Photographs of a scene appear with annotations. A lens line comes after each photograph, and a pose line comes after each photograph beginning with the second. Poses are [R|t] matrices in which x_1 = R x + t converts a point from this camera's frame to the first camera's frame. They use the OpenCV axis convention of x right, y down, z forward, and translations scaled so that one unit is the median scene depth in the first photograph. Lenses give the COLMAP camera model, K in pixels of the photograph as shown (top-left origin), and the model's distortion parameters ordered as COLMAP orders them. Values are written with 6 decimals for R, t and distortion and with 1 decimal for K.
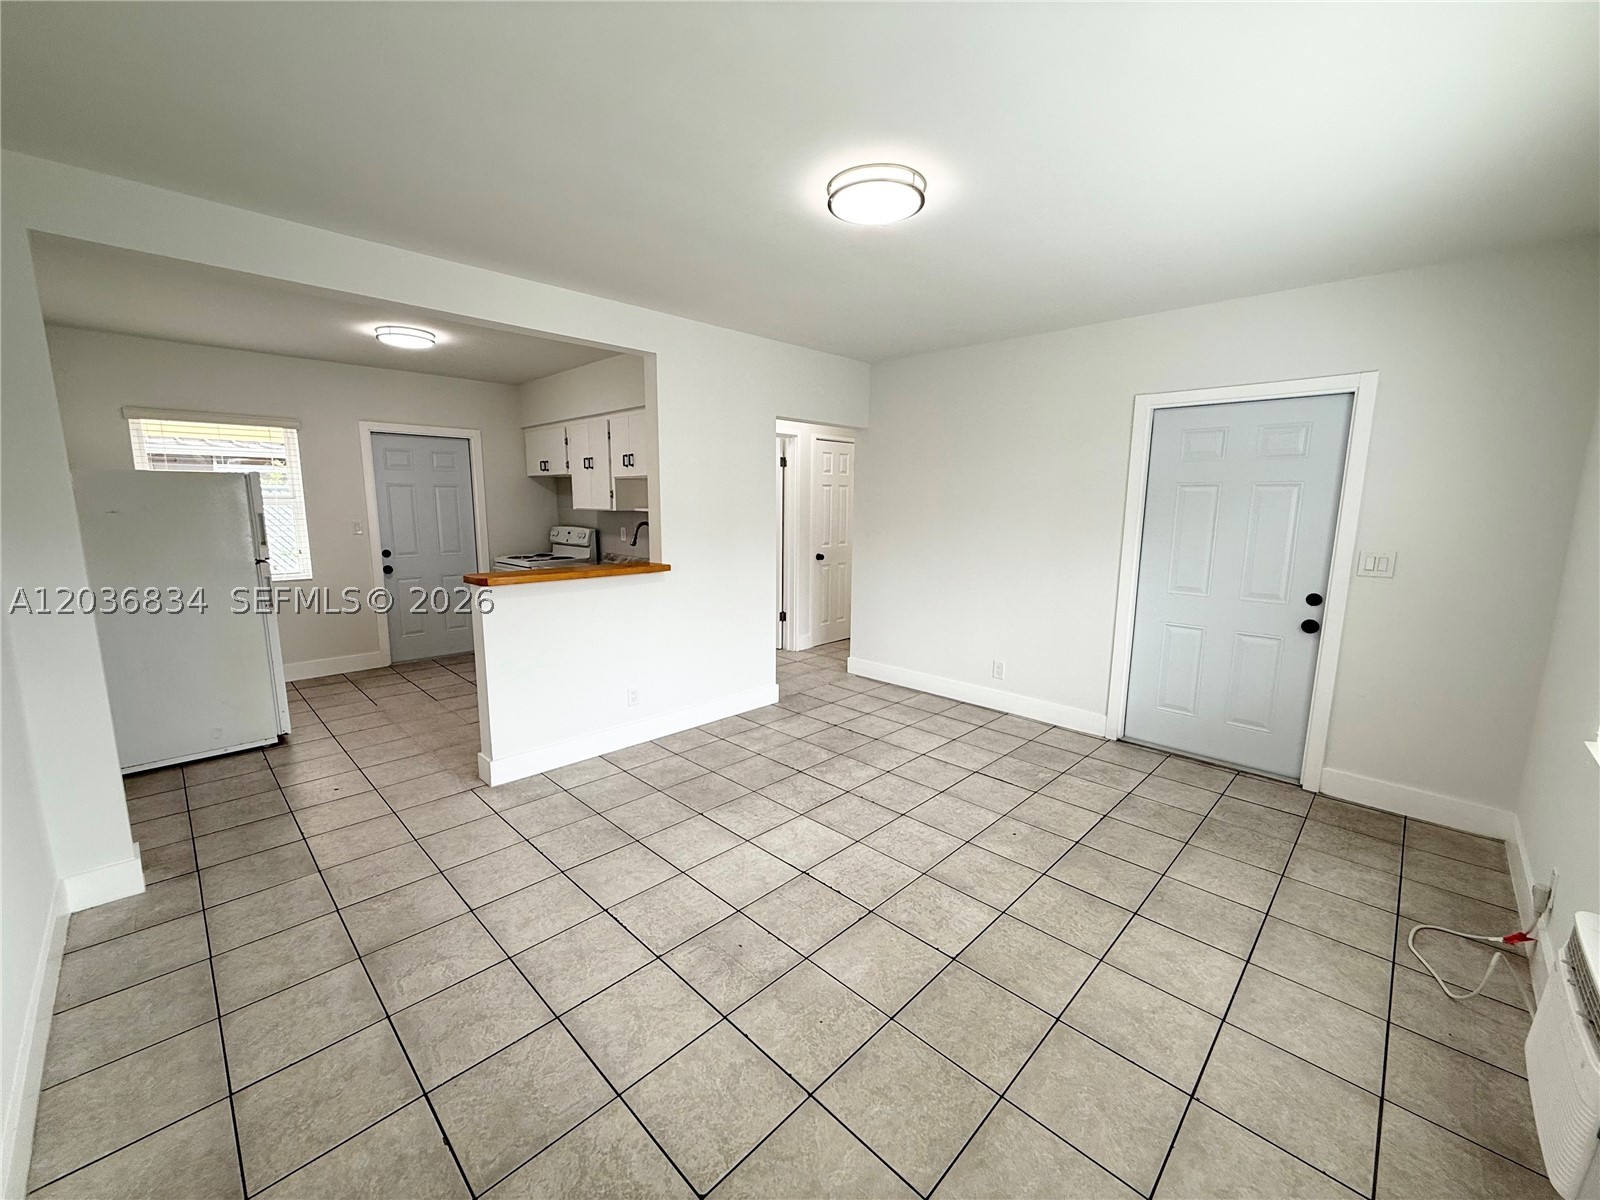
lens RADIAL K [[637.7, 0, 796.8], [0, 637.7, 599.6], [0, 0, 1]] dist [0.001003, -0.000846]
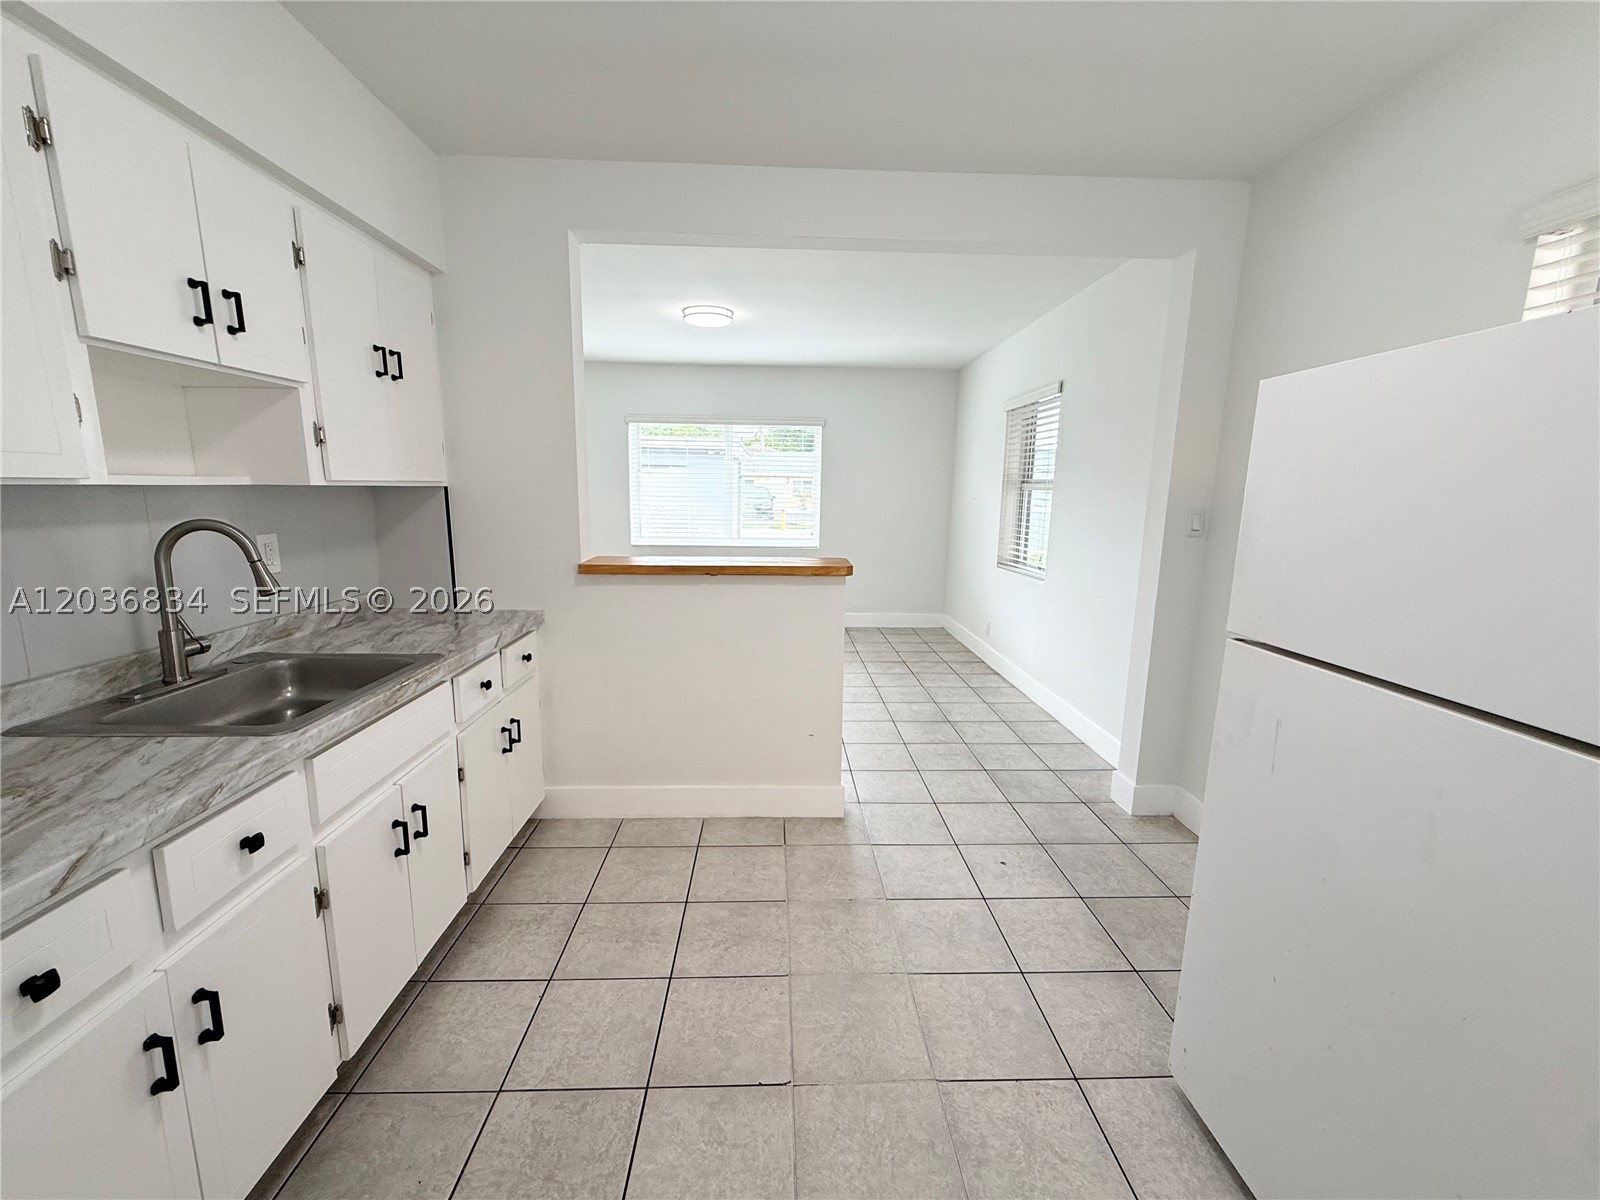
lens RADIAL K [[637.7, 0, 797.5], [0, 637.7, 600.5], [0, 0, 1]] dist [0.001003, -0.000846]
pose [[-0.726166, -0.138437, 0.673437, -0.930326], [0.086303, 0.953415, 0.289052, -0.212668], [-0.682081, 0.268020, -0.680390, 1.467738]]
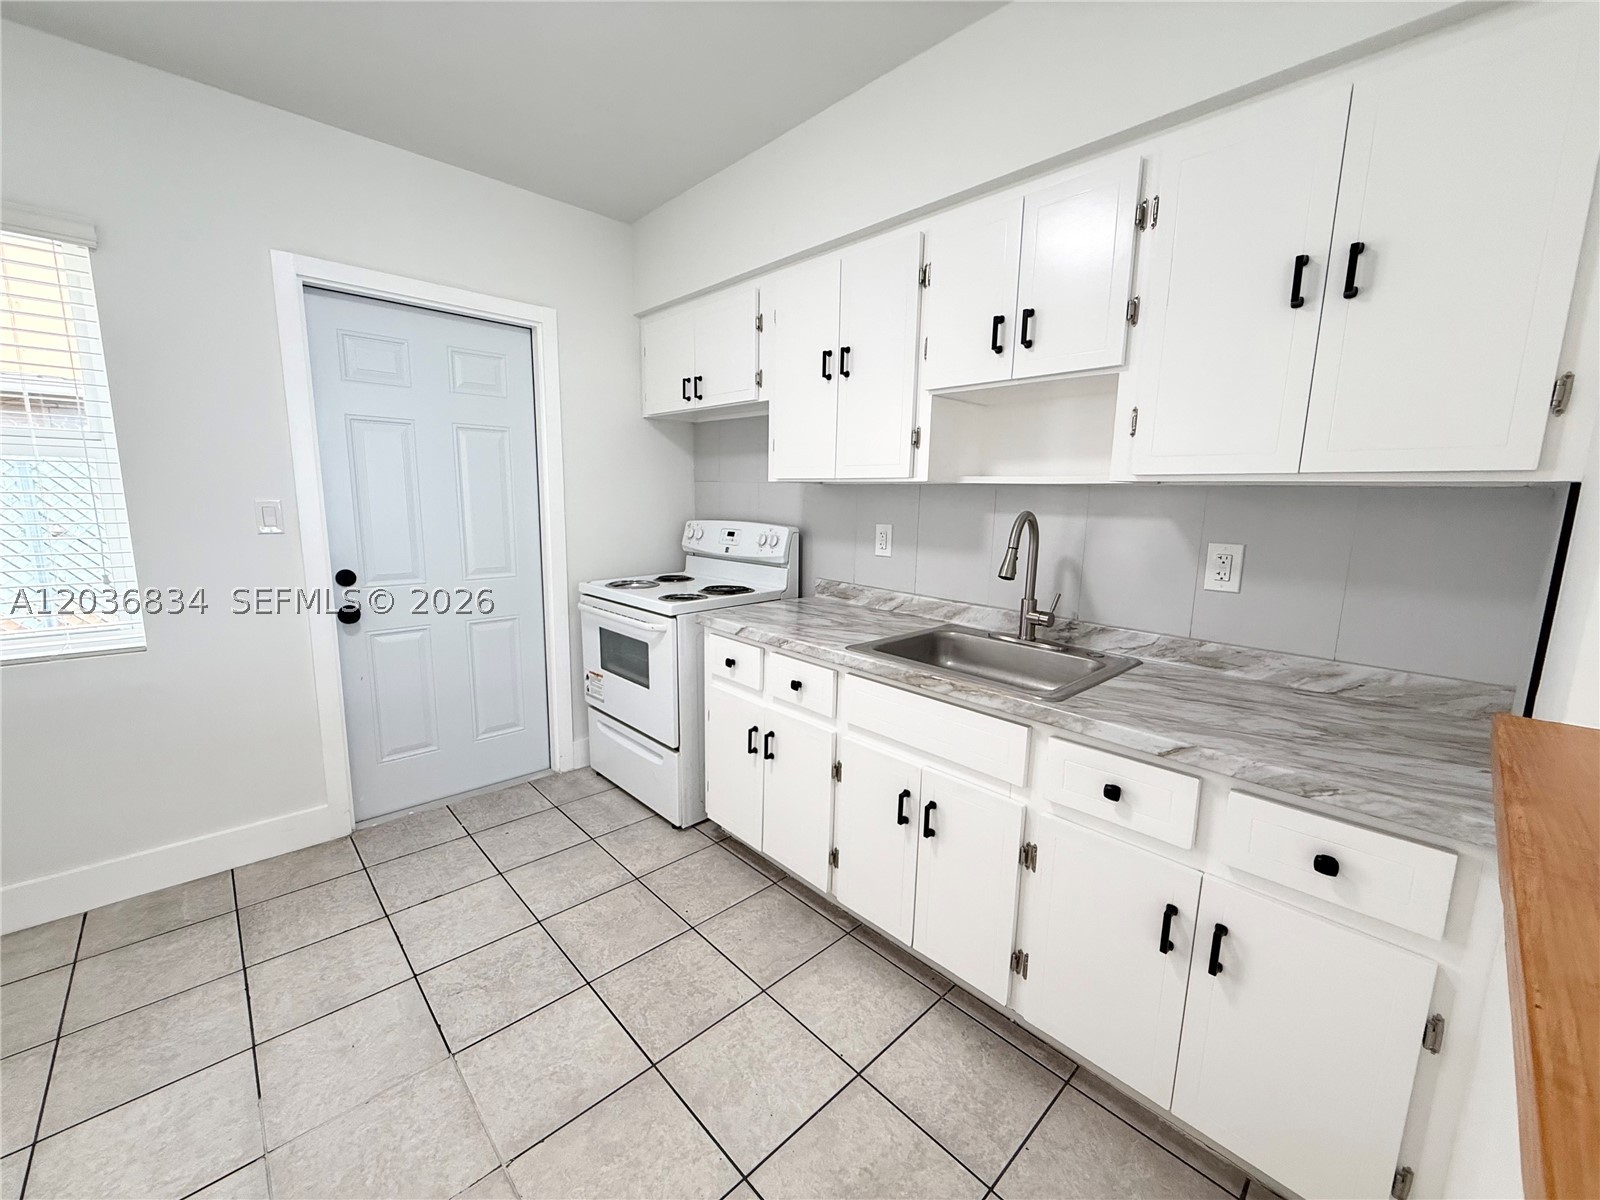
lens RADIAL K [[637.7, 0, 796.5], [0, 637.7, 602.2], [0, 0, 1]] dist [0.001003, -0.000846]
pose [[0.999334, 0.017406, -0.032073, -0.510977], [-0.017053, 0.999791, 0.011245, -0.104248], [0.032263, -0.010691, 0.999422, 0.911775]]
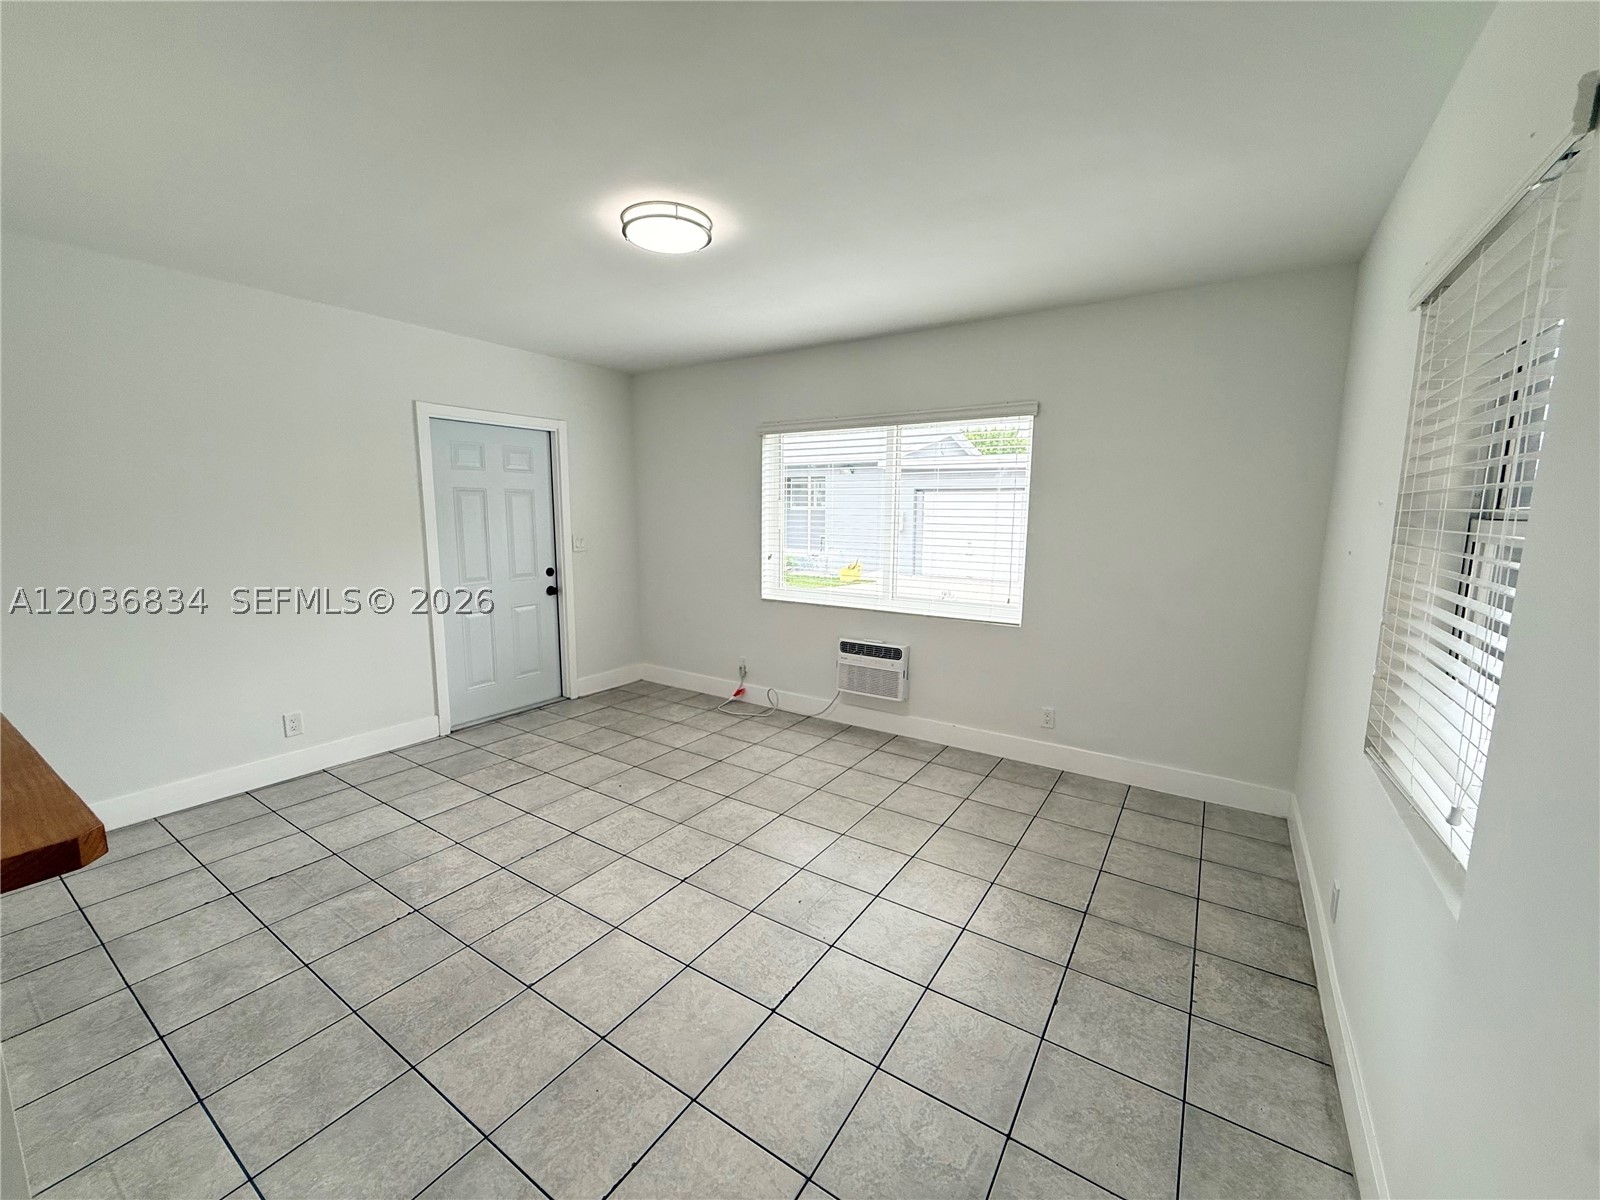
lens RADIAL K [[637.7, 0, 798.4], [0, 637.7, 599.9], [0, 0, 1]] dist [0.001003, -0.000846]
pose [[-0.192579, -0.148317, 0.970008, -0.670441], [0.145034, 0.973353, 0.177622, -0.107124], [-0.970504, 0.174890, -0.165937, 0.667671]]
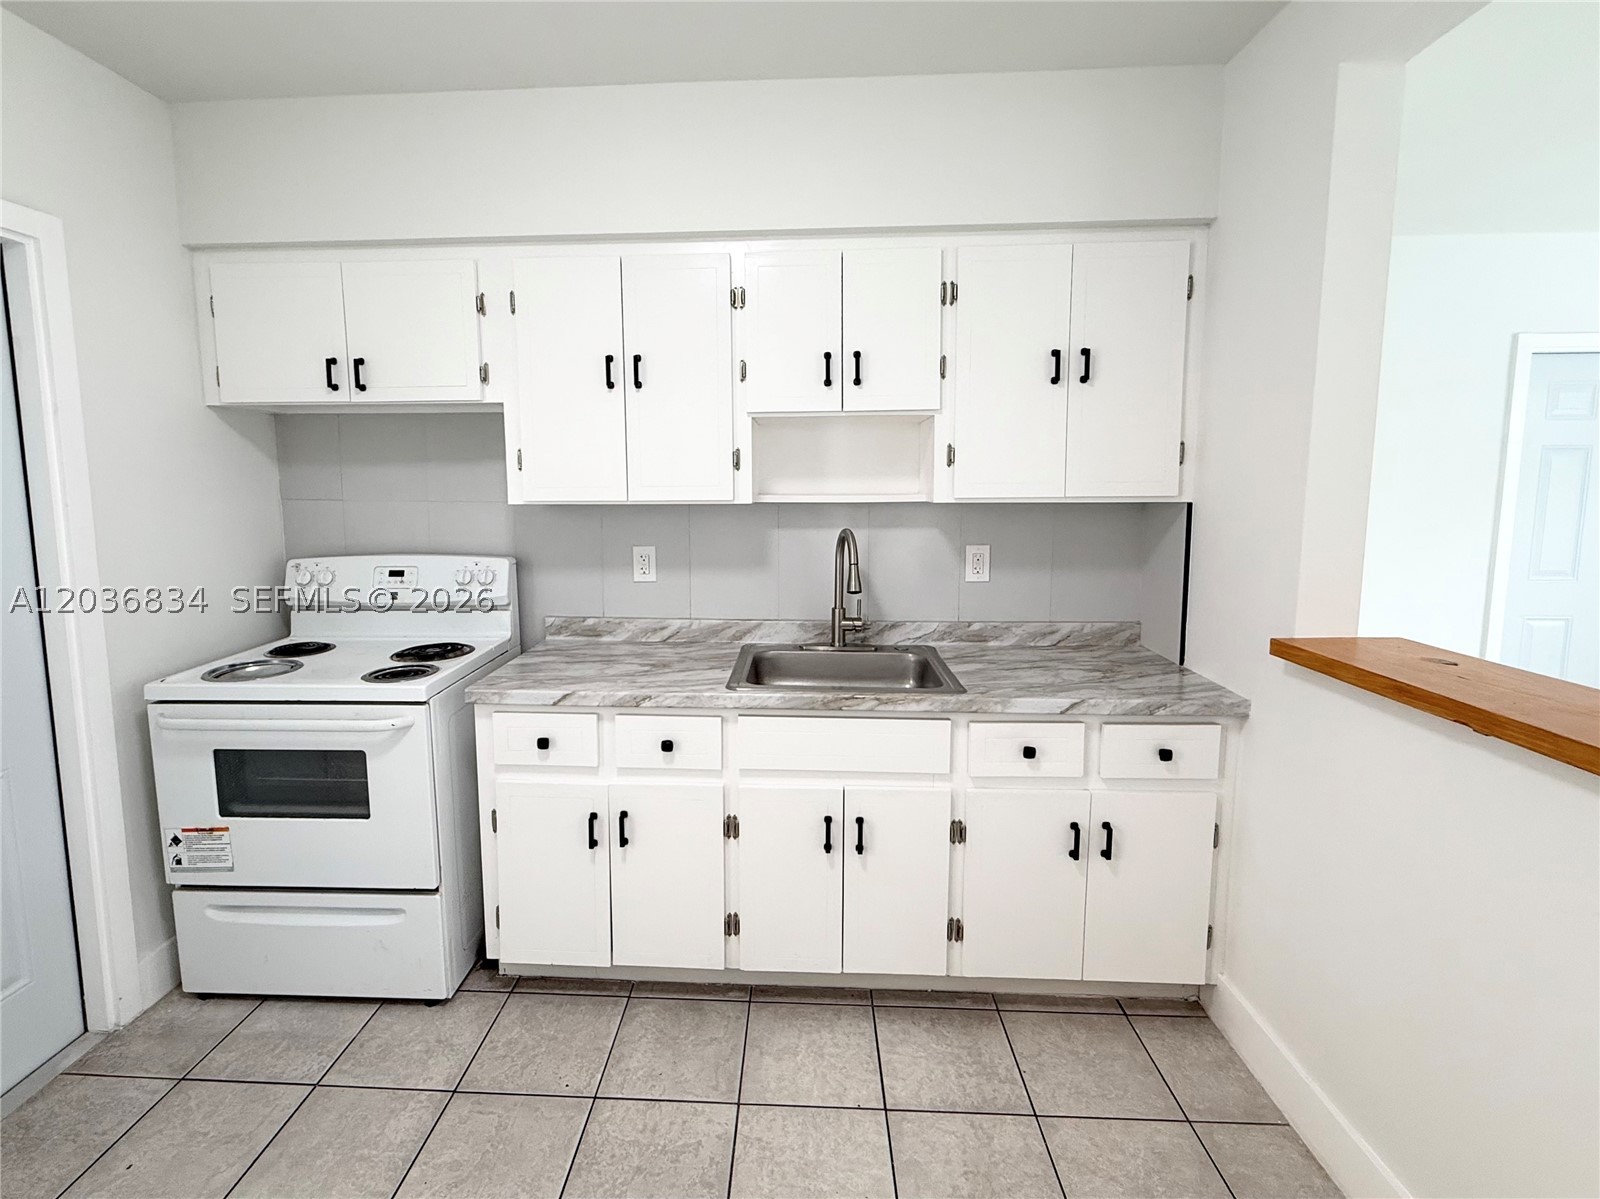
lens RADIAL K [[746.8, 0, 768.9], [0, 746.8, 564.2], [0, 0, 1]] dist [0.000038, 0.000053]
pose [[0.748459, -0.086312, 0.657541, -0.828020], [0.114430, 0.993431, 0.000151, -0.152136], [-0.653235, 0.075129, 0.753419, 0.986698]]
